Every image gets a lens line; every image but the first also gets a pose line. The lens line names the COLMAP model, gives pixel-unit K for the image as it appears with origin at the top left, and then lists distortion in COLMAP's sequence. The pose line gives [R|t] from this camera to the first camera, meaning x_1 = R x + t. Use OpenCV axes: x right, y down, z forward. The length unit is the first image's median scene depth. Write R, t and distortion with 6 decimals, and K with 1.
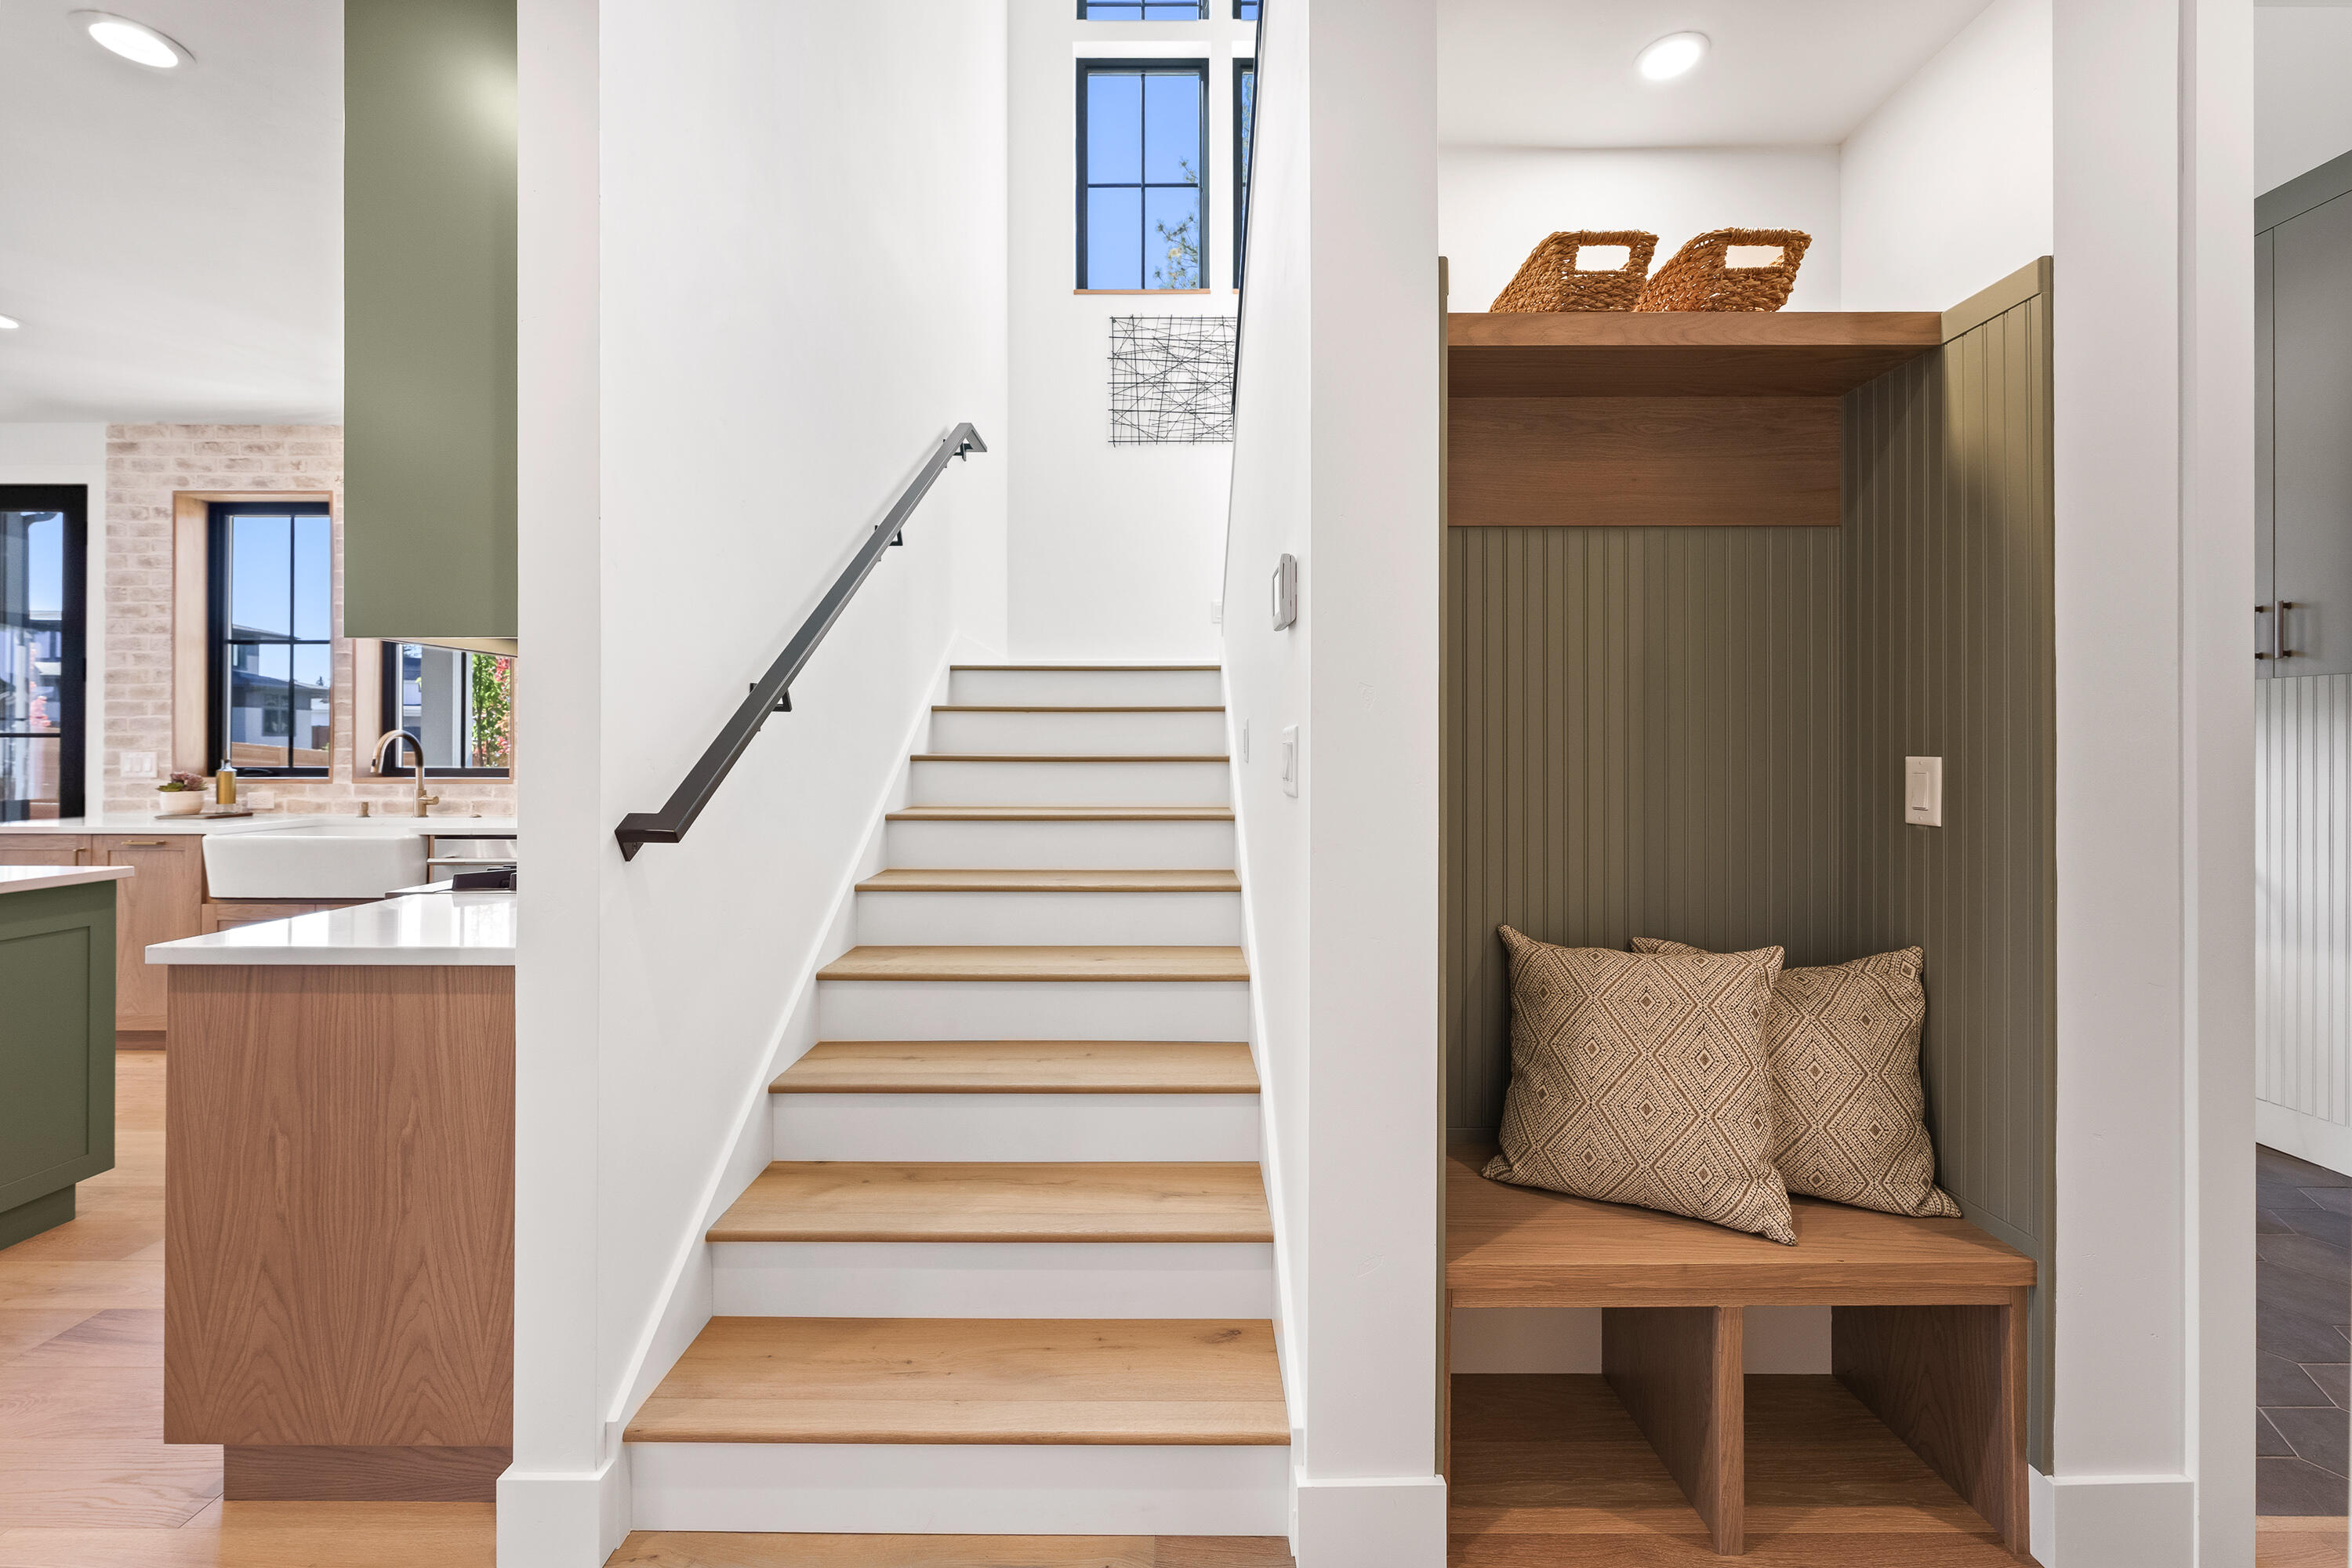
lens RADIAL K [[955.8, 0, 1169.8], [0, 955.8, 745.7], [0, 0, 1]] dist [0.004938, 0.000669]
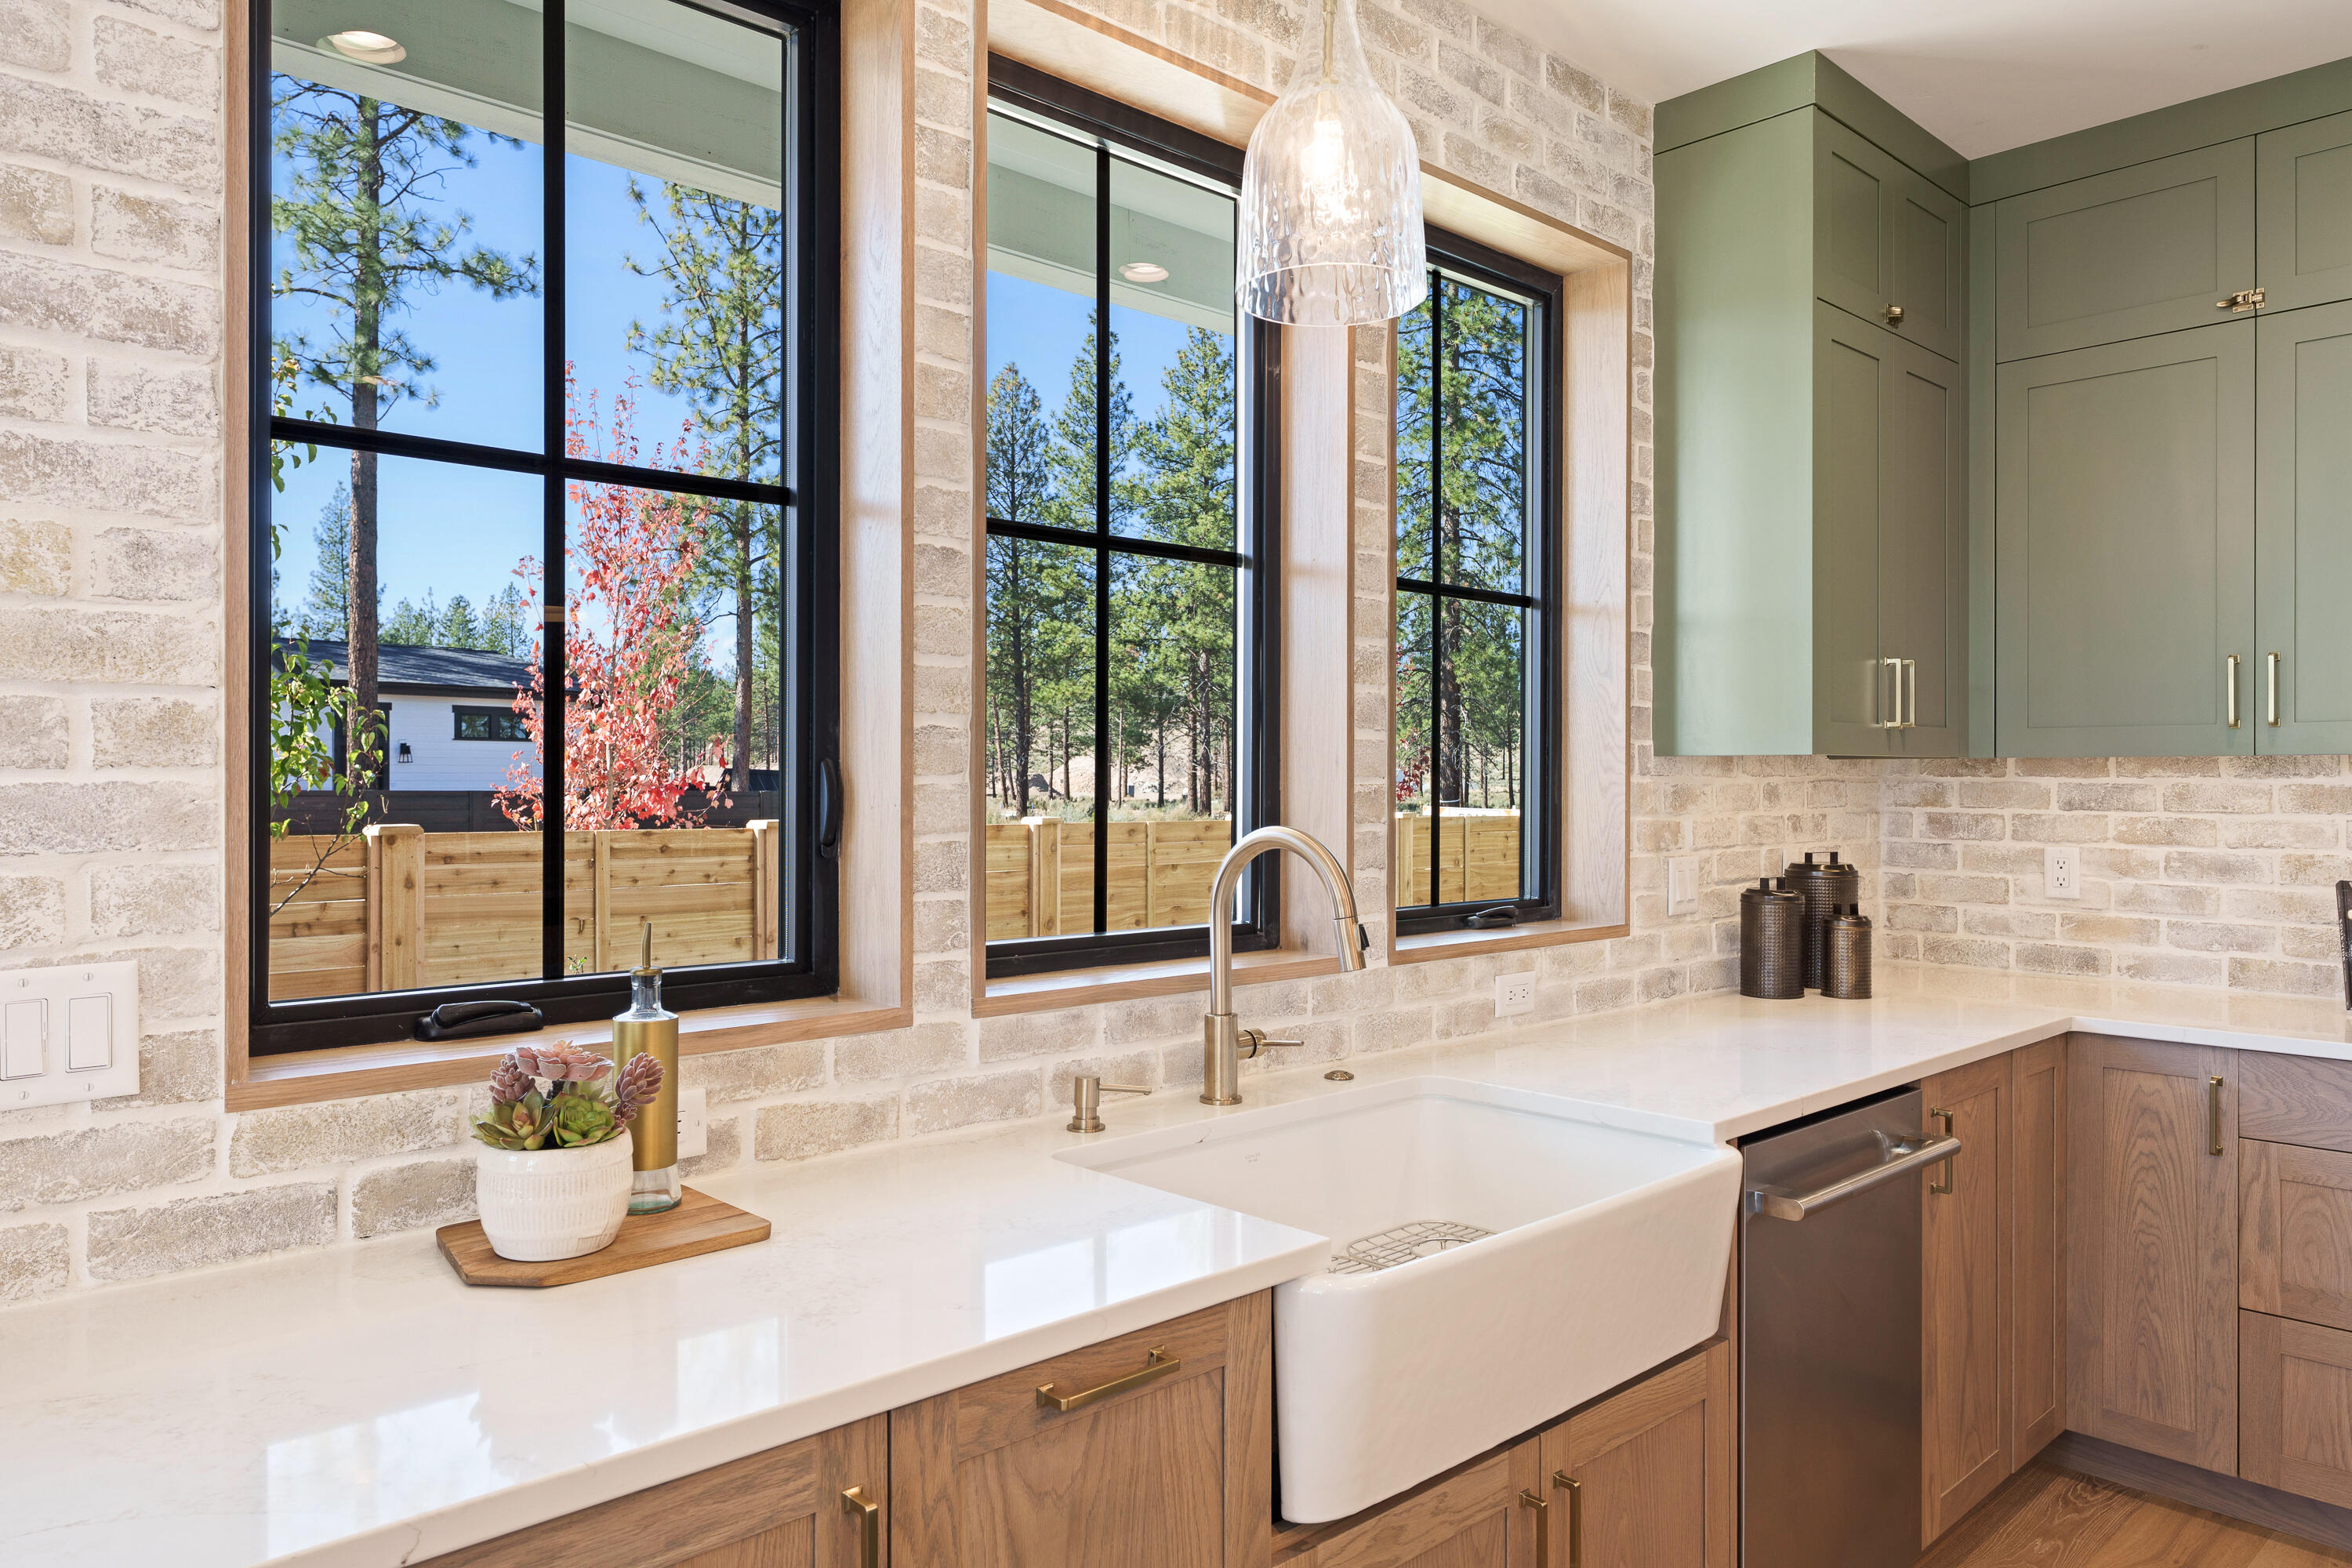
lens RADIAL K [[1558.5, 0, 1170.0], [0, 1558.5, 781.7], [0, 0, 1]] dist [0.002874, -0.000122]
pose [[0.723344, -0.001051, 0.690487, -1.117845], [-0.001661, 0.999993, 0.003262, -0.030709], [-0.690486, -0.003506, 0.723337, 0.630419]]
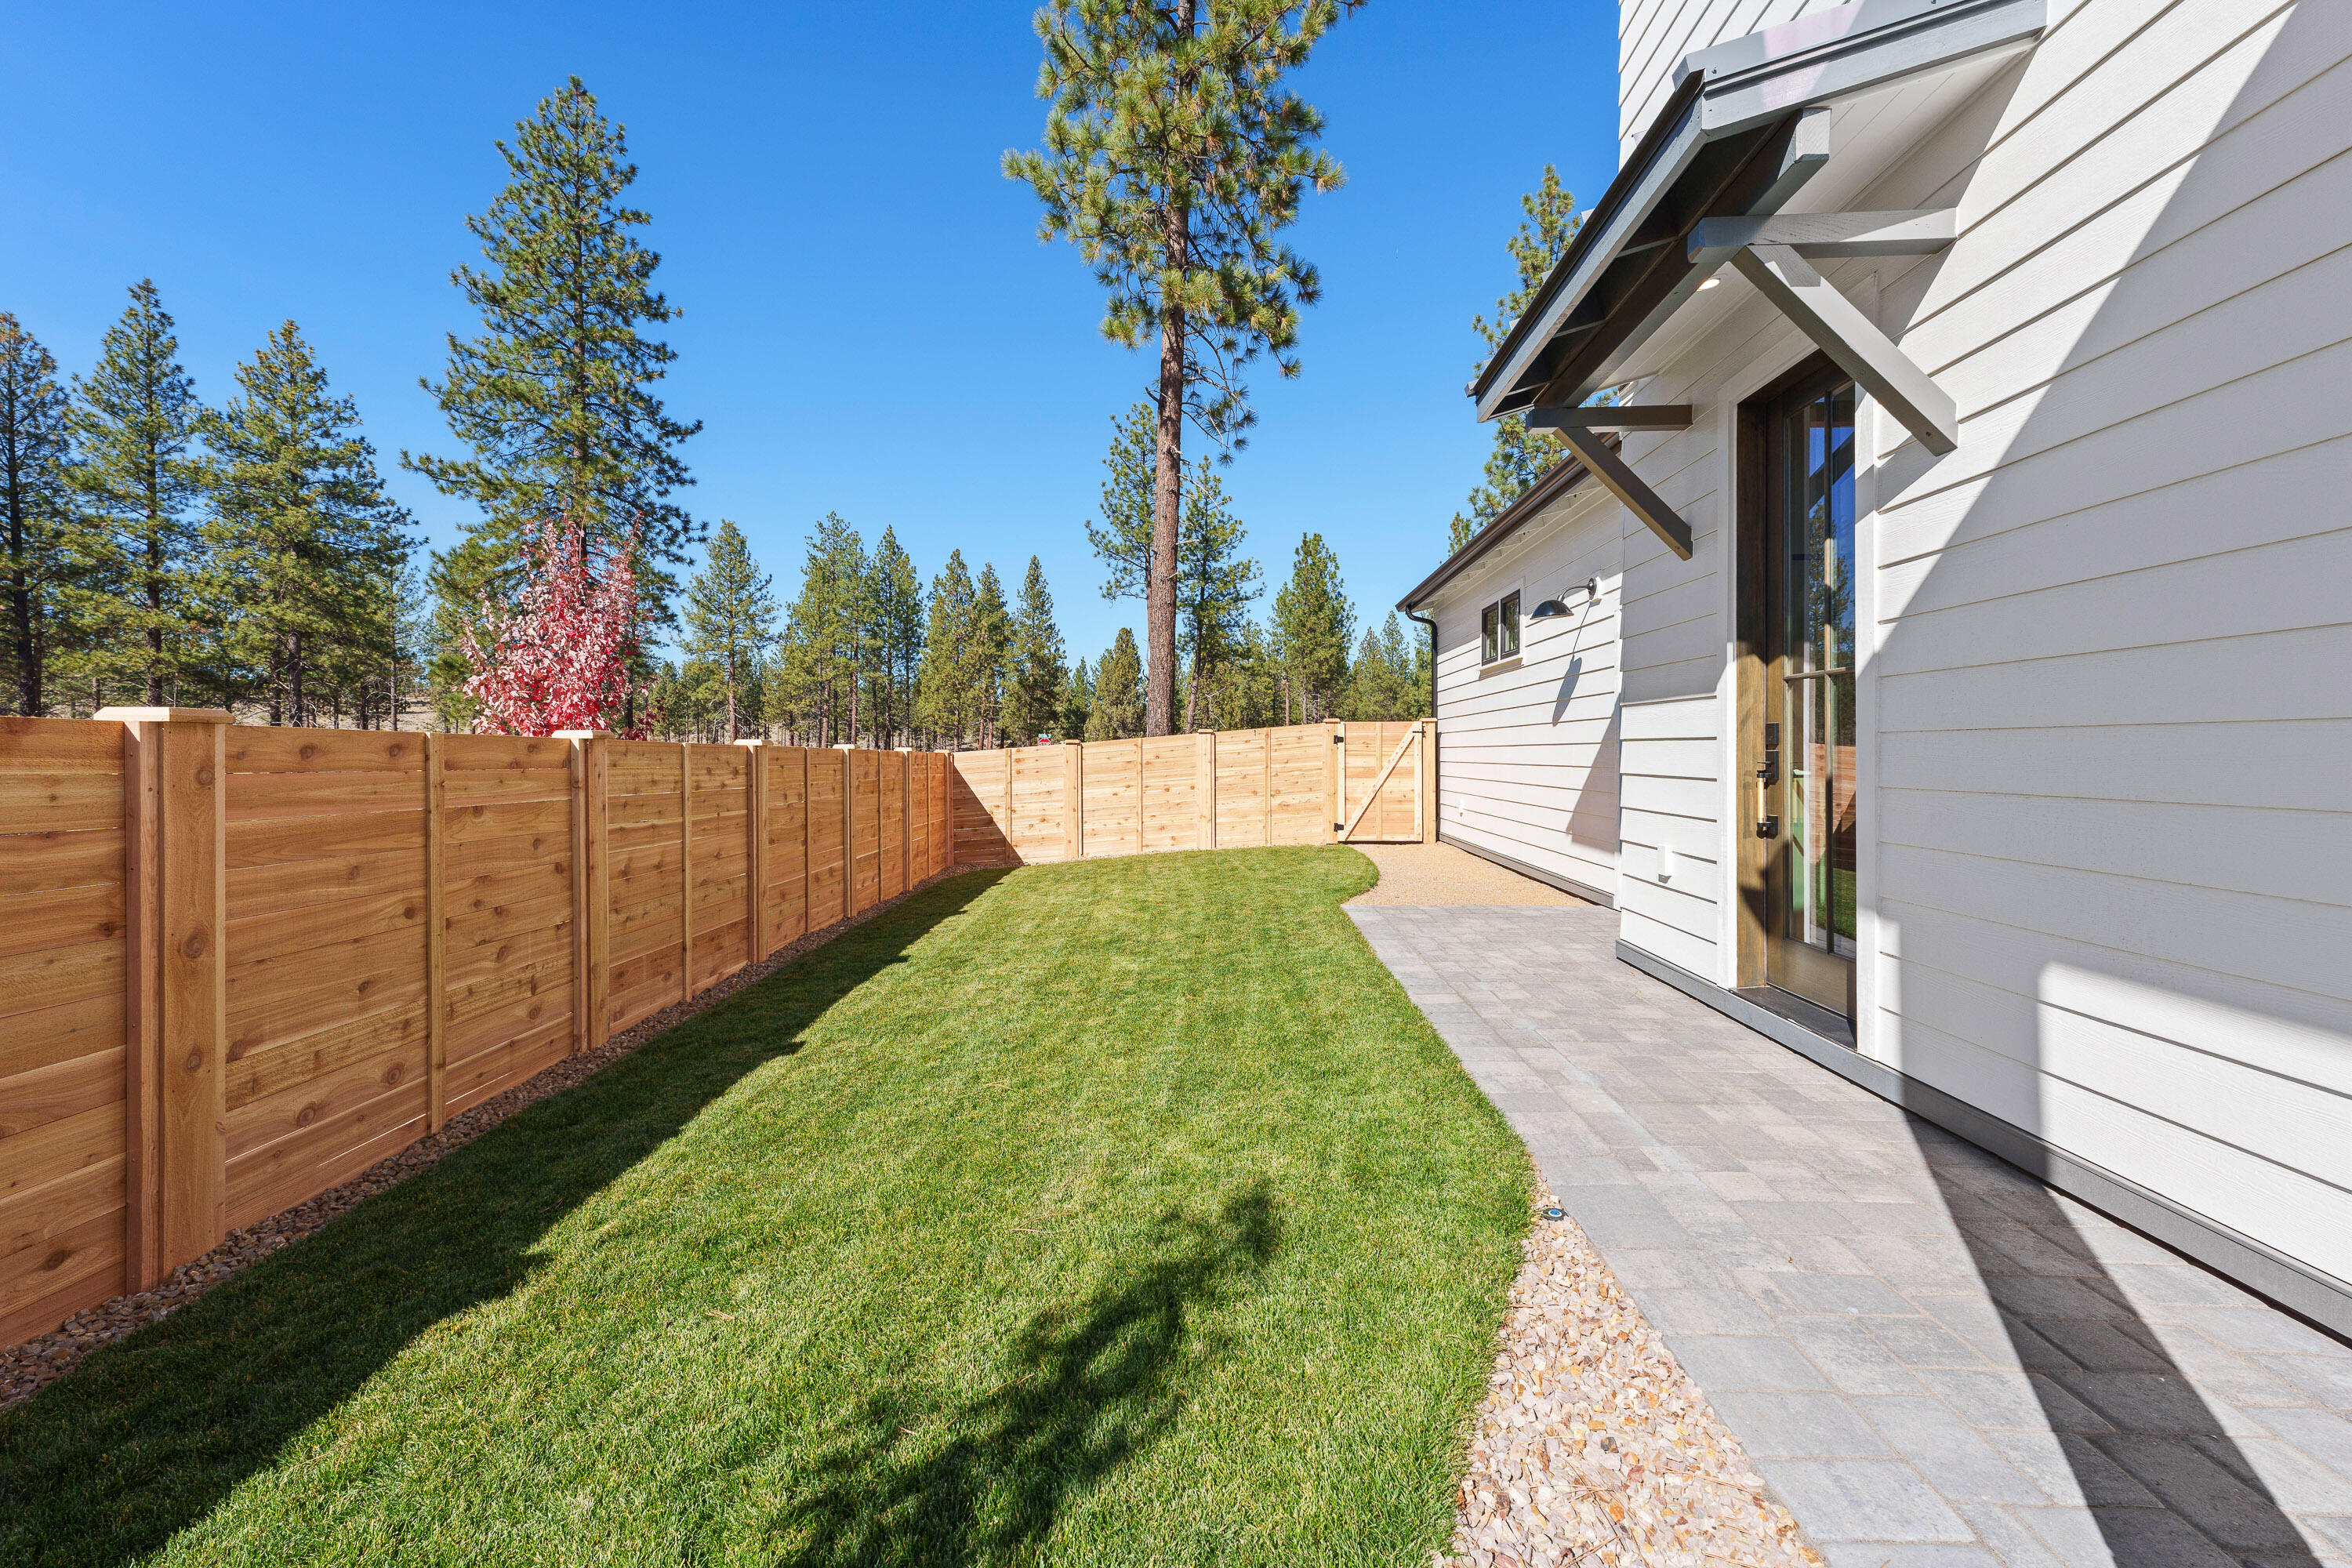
lens RADIAL K [[955.8, 0, 1188.3], [0, 955.8, 755.4], [0, 0, 1]] dist [0.004938, 0.000669]
pose [[0.024844, -0.002277, 0.999689, -0.363652], [0.004517, 0.999987, 0.002165, 0.053648], [-0.999681, 0.004462, 0.024854, 1.629981]]
